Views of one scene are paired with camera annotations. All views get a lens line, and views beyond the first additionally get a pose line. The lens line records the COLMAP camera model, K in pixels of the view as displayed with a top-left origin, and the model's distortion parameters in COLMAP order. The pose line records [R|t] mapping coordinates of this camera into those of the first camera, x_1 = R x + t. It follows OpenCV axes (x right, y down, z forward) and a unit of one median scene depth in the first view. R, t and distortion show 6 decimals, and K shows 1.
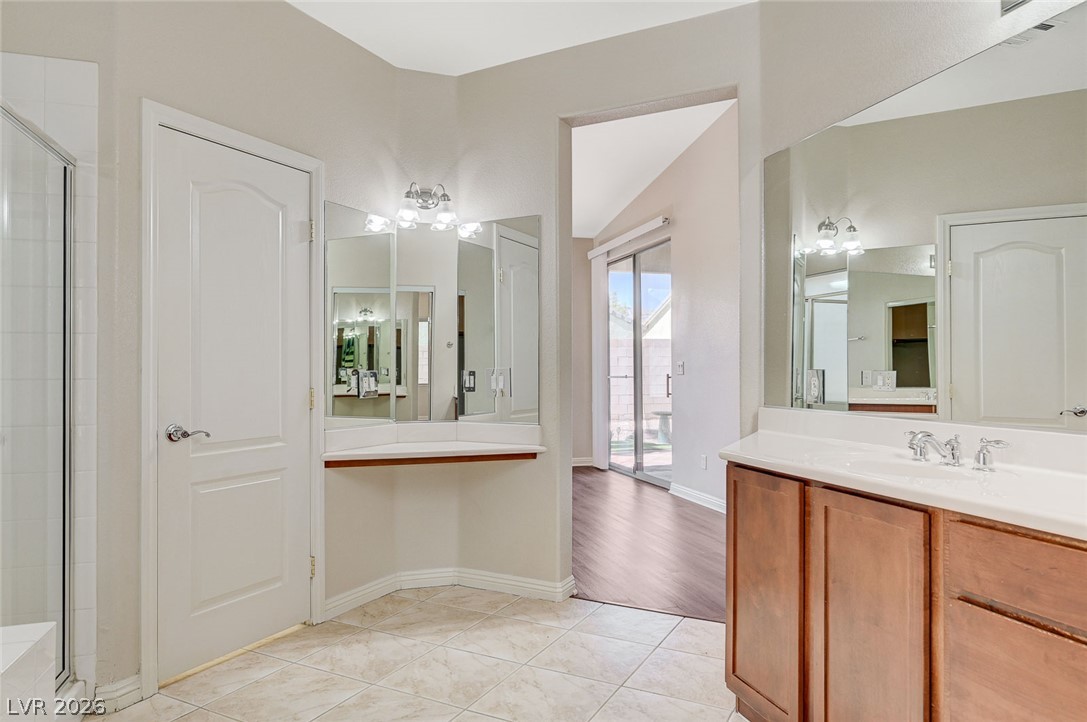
lens RADIAL K [[688.0, 0, 542.8], [0, 688.0, 364.7], [0, 0, 1]] dist [-0.000269, 0.001587]
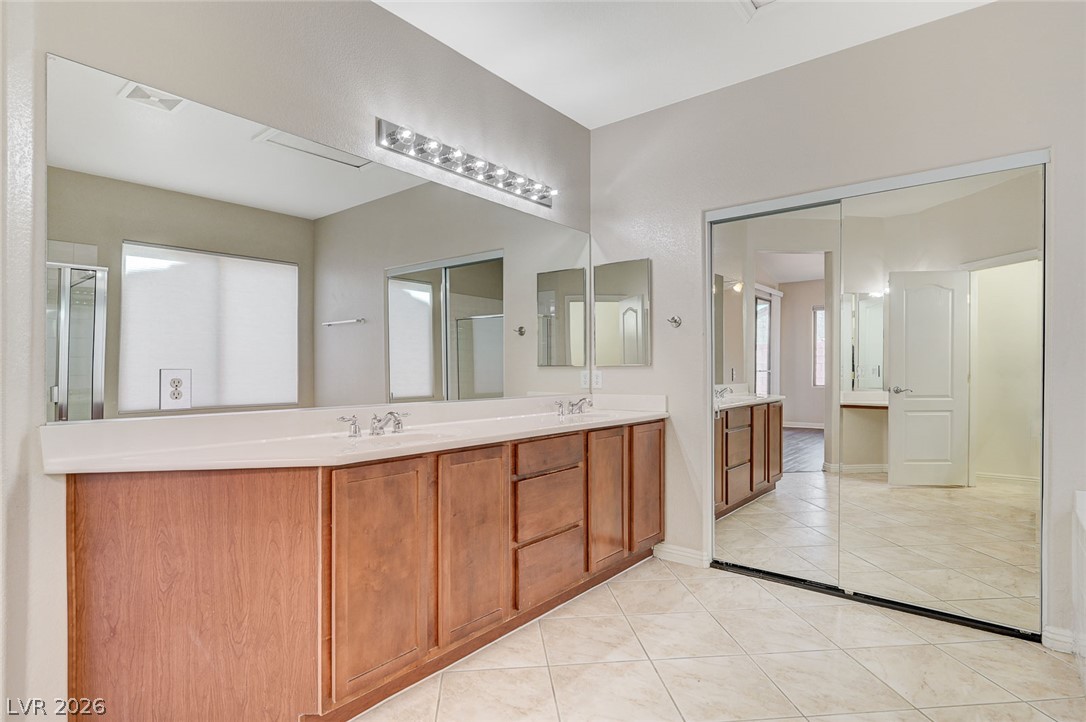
lens RADIAL K [[553.3, 0, 548.3], [0, 553.3, 370.7], [0, 0, 1]] dist [-0.005021, -0.000824]
pose [[-0.552832, -0.002437, 0.833289, -0.610960], [-0.006022, 0.999981, -0.001070, 0.007787], [-0.833271, -0.005610, -0.552836, 1.367853]]
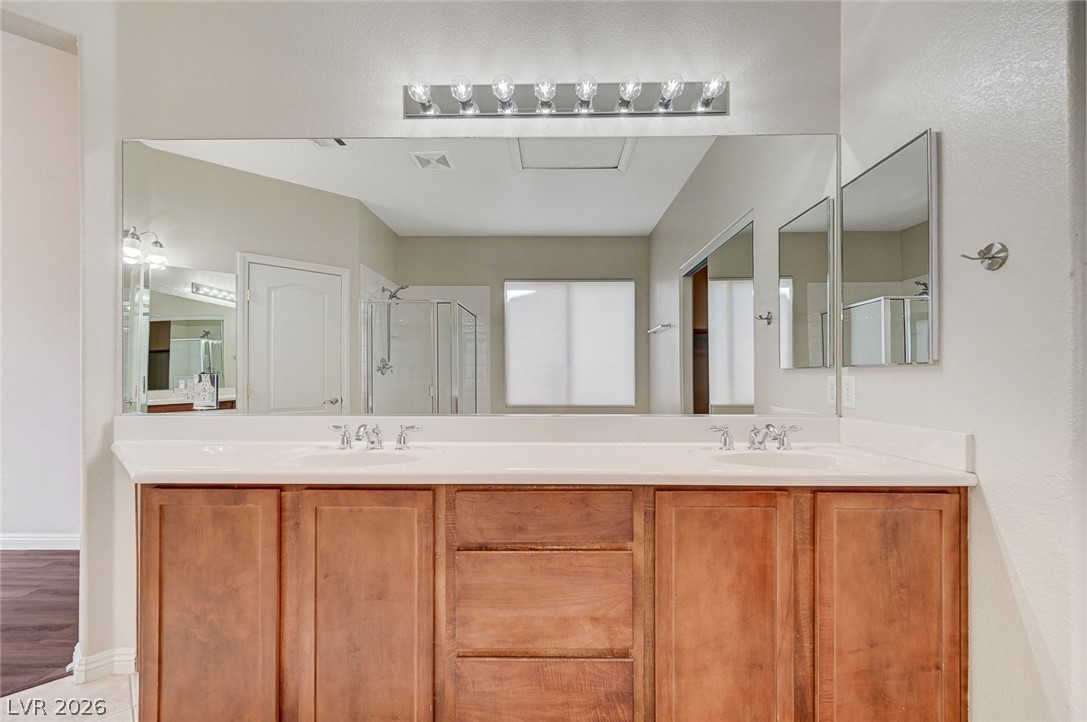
lens RADIAL K [[468.1, 0, 547.4], [0, 468.1, 377.7], [0, 0, 1]] dist [0.003776, 0.000251]
pose [[0.314541, -0.006982, 0.949218, -0.135909], [-0.006152, 0.999937, 0.009393, 0.002969], [-0.949224, -0.008794, 0.314478, 0.420631]]
